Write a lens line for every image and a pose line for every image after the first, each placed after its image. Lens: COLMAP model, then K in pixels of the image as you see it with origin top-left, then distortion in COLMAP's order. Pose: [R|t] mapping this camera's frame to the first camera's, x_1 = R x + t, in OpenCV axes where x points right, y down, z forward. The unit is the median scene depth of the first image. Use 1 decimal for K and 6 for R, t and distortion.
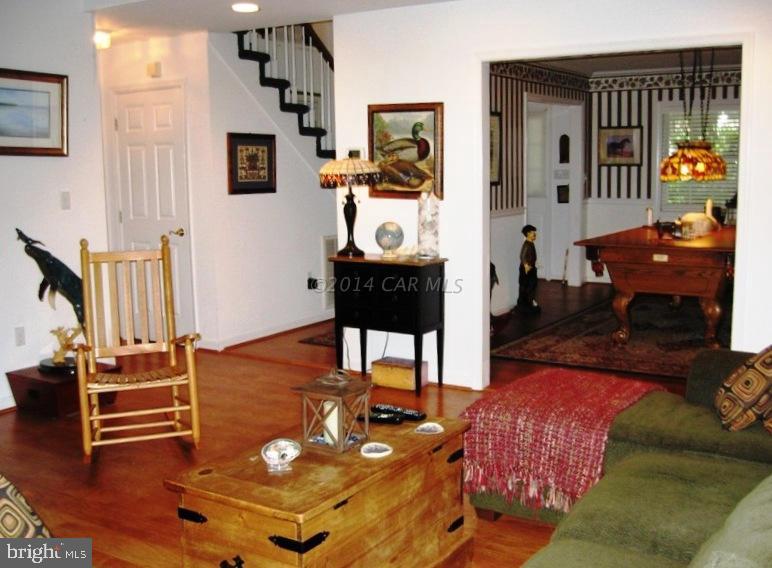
lens RADIAL K [[825.3, 0, 388.6], [0, 825.3, 284.4], [0, 0, 1]] dist [-0.089583, 0.000000]
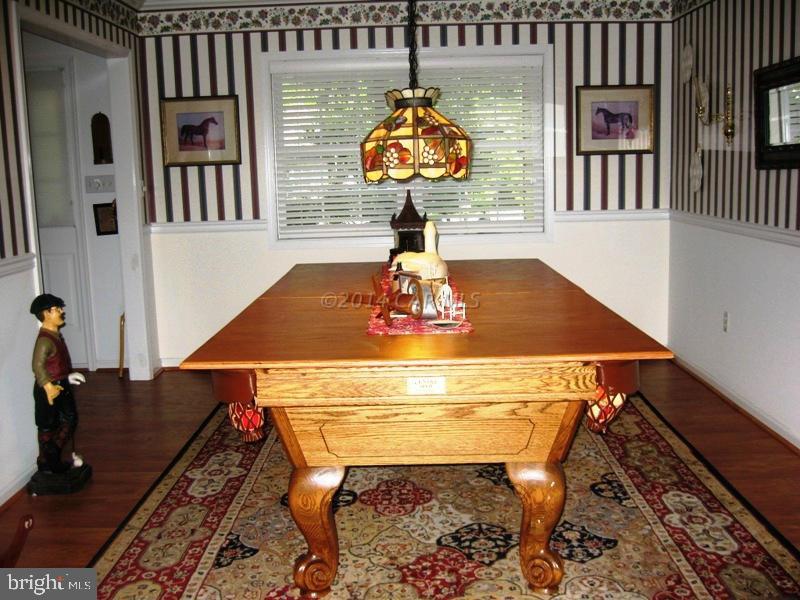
lens RADIAL K [[855.2, 0, 402.7], [0, 855.2, 298.0], [0, 0, 1]] dist [-0.089583, 0.000000]
pose [[0.843303, -0.091300, 0.529627, 0.076309], [0.094440, 0.995305, 0.021203, -0.051360], [-0.529076, 0.032137, 0.847966, 0.423340]]
